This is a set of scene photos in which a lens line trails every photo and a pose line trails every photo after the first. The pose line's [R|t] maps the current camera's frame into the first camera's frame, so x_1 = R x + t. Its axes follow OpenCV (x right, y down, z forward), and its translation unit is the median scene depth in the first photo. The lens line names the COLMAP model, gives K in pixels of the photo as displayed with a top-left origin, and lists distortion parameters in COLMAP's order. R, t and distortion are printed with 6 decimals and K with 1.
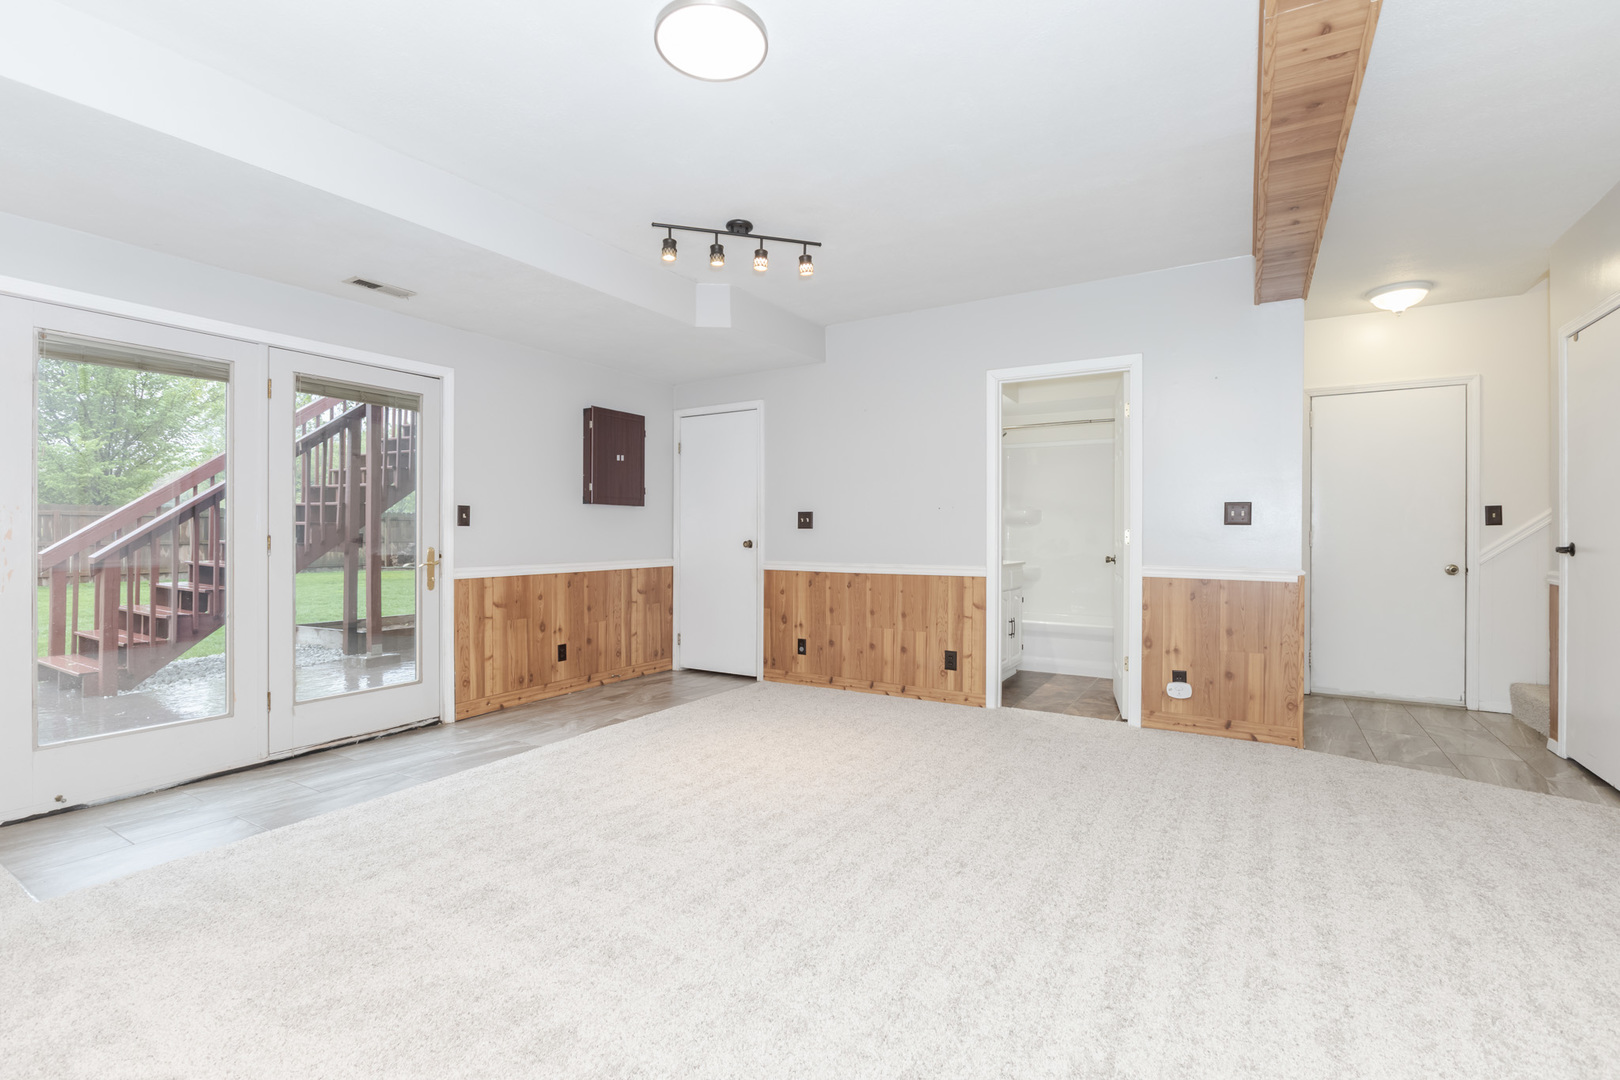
lens RADIAL K [[725.7, 0, 810.0], [0, 725.7, 540.0], [0, 0, 1]] dist [-0.011738, 0.000342]
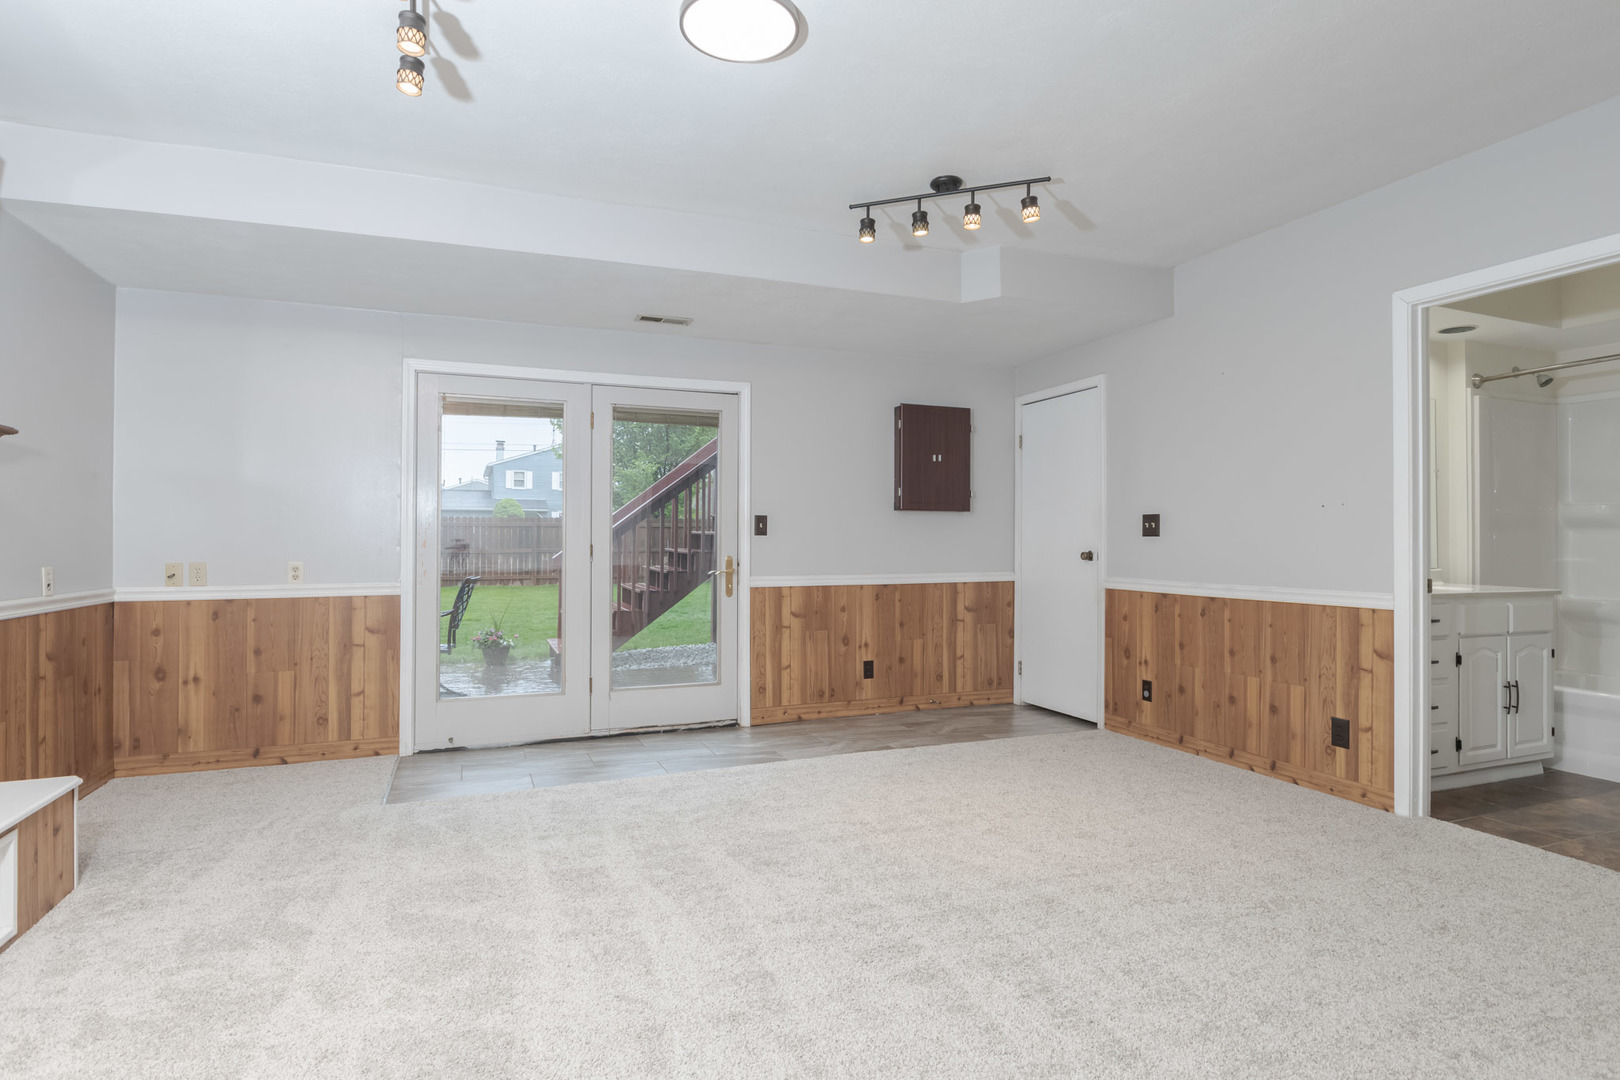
lens RADIAL K [[850.9, 0, 809.8], [0, 850.9, 542.8], [0, 0, 1]] dist [-0.001496, -0.000493]
pose [[0.798063, 0.000668, -0.602573, 0.277023], [-0.004900, 0.999974, -0.005381, -0.002661], [0.602553, 0.007247, 0.798046, 0.077322]]
